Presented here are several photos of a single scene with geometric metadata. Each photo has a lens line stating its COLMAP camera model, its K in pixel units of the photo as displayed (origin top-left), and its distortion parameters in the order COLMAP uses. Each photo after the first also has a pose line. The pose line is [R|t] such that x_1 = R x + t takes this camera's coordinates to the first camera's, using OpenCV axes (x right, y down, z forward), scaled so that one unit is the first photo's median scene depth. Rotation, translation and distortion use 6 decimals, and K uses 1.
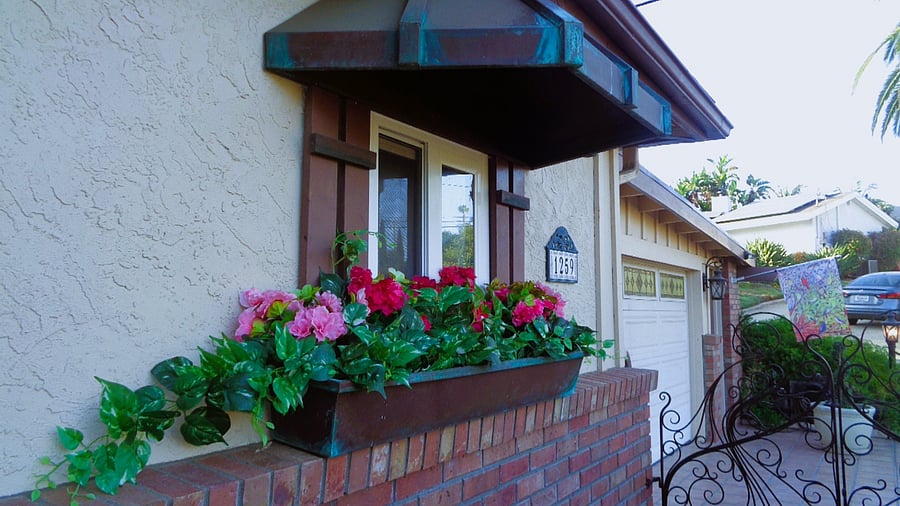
lens RADIAL K [[686.7, 0, 450.0], [0, 686.7, 253.0], [0, 0, 1]] dist [0.008287, 0.001833]
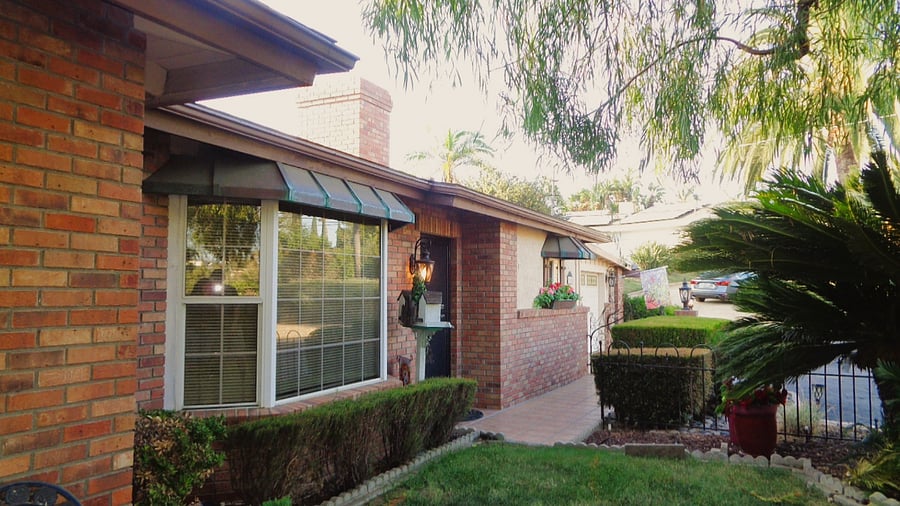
lens RADIAL K [[686.7, 0, 450.0], [0, 686.7, 253.0], [0, 0, 1]] dist [0.008287, 0.001833]
pose [[0.992977, 0.016248, 0.117189, -0.169146], [-0.019650, 0.999417, 0.027930, -0.040057], [-0.116667, -0.030036, 0.992717, -0.493052]]
